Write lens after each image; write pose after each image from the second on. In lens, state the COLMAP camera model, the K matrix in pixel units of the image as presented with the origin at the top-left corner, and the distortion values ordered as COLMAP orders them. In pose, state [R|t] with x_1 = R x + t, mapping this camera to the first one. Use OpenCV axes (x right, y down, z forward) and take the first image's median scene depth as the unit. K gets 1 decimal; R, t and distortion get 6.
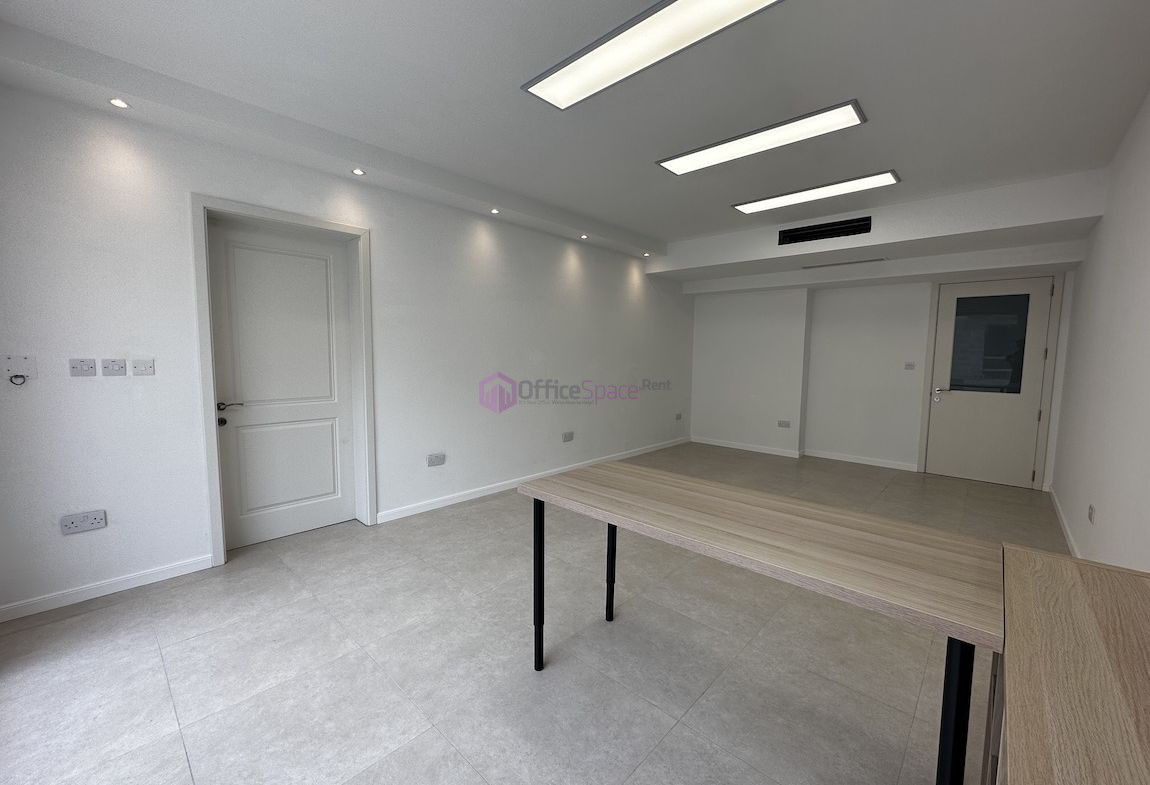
lens RADIAL K [[457.5, 0, 575.8], [0, 457.5, 389.9], [0, 0, 1]] dist [-0.002750, 0.000240]
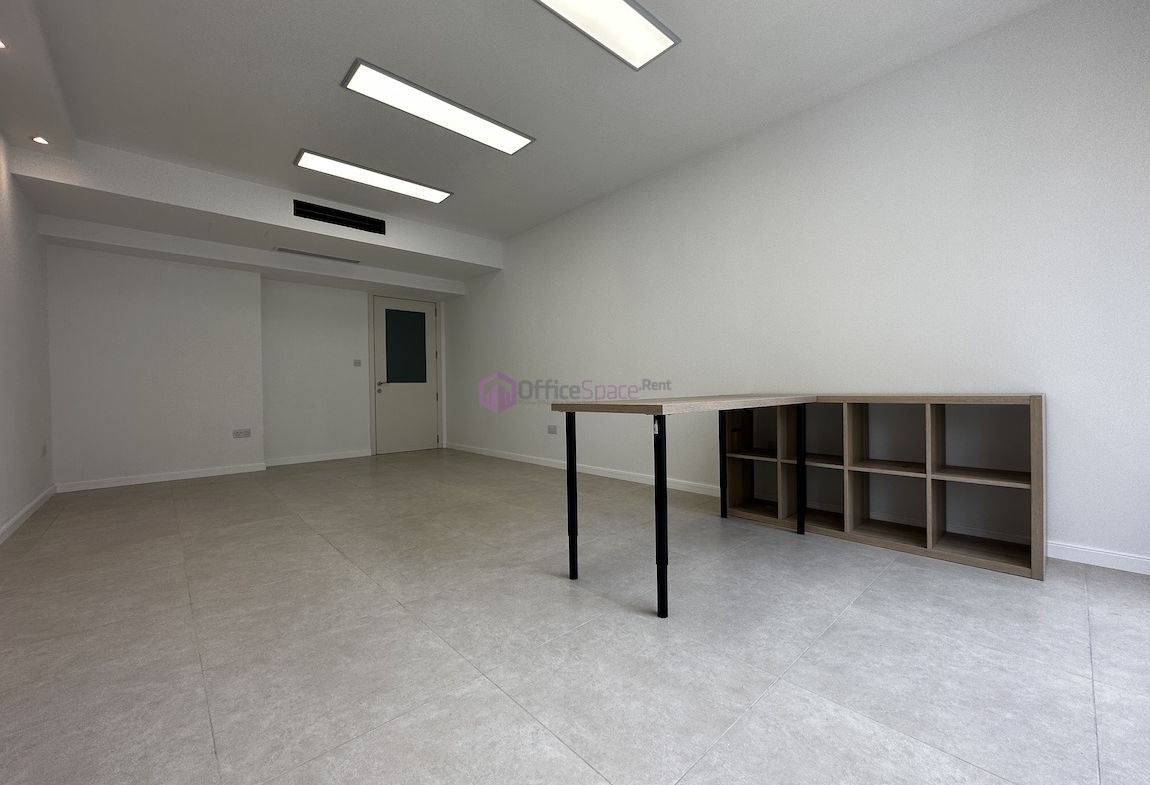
lens RADIAL K [[457.5, 0, 575.7], [0, 457.5, 390.8], [0, 0, 1]] dist [-0.002750, 0.000240]
pose [[0.078562, -0.022387, 0.996658, -0.431756], [0.098854, 0.994995, 0.014557, 0.064651], [-0.991996, 0.097380, 0.080382, 0.469710]]
